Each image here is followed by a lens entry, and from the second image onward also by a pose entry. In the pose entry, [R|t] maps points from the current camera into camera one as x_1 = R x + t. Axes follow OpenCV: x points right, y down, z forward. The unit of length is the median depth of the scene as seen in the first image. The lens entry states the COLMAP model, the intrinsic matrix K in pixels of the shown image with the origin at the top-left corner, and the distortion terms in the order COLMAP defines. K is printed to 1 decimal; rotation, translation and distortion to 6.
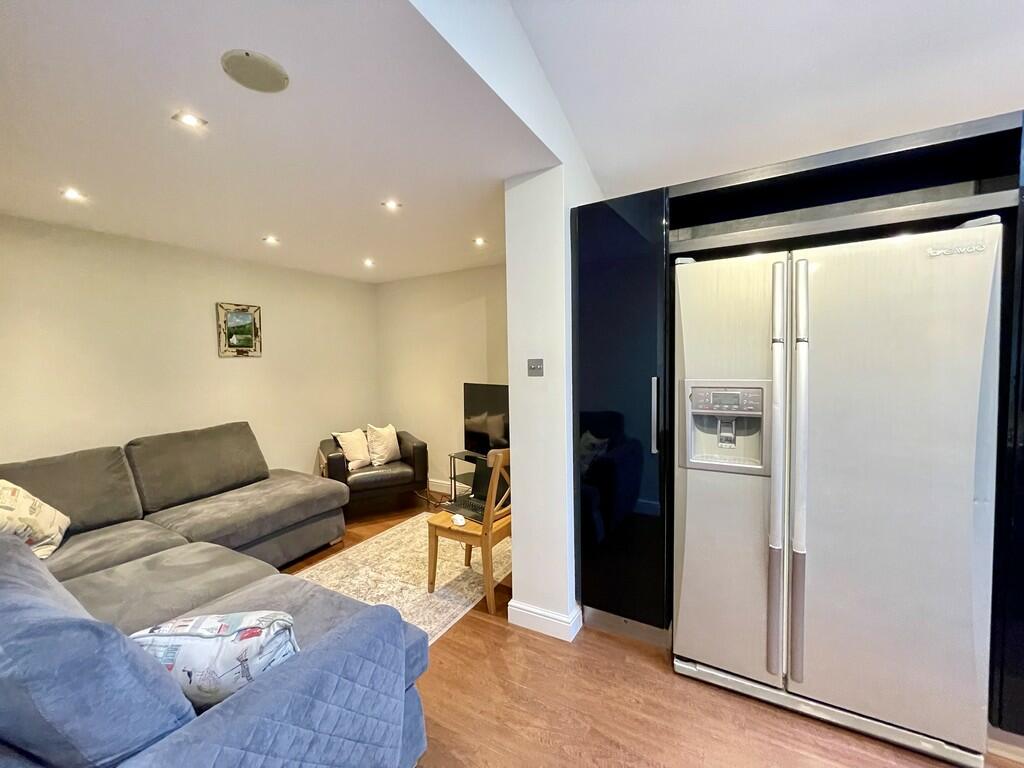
lens RADIAL K [[412.8, 0, 502.7], [0, 412.8, 384.0], [0, 0, 1]] dist [-0.002748, -0.000265]
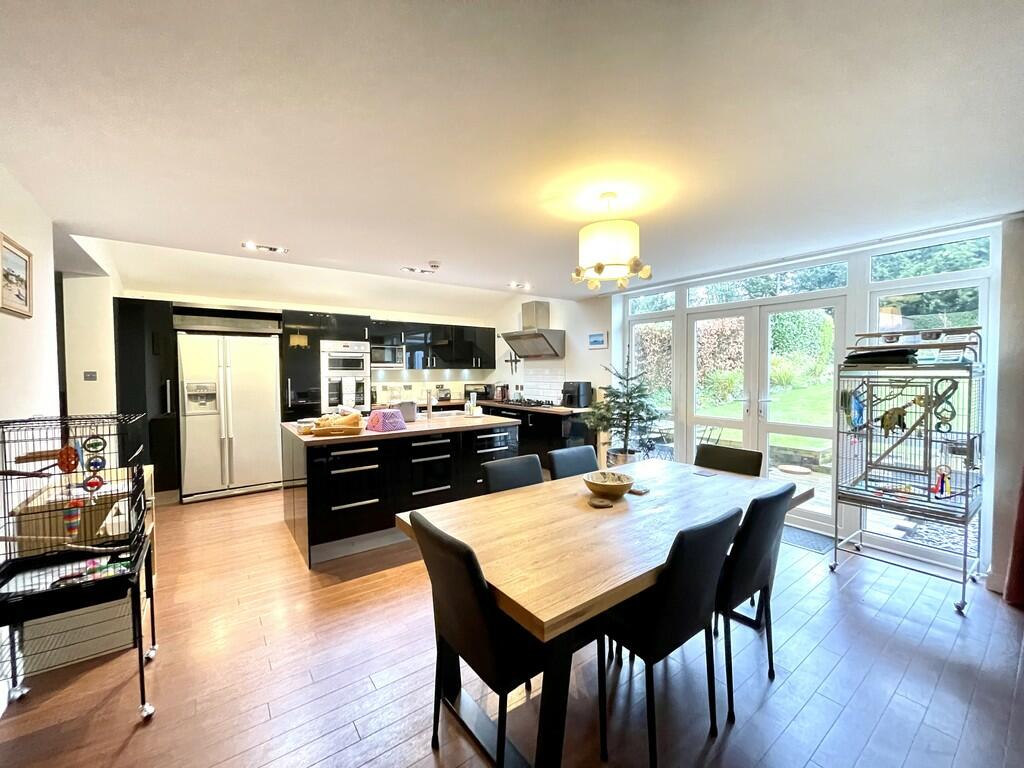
lens RADIAL K [[409.8, 0, 503.4], [0, 409.8, 383.3], [0, 0, 1]] dist [-0.001841, -0.000188]
pose [[0.401854, -0.010254, 0.915646, -0.987012], [0.049839, 0.998700, -0.010689, 0.120710], [-0.914346, 0.049931, 0.401843, -1.662115]]
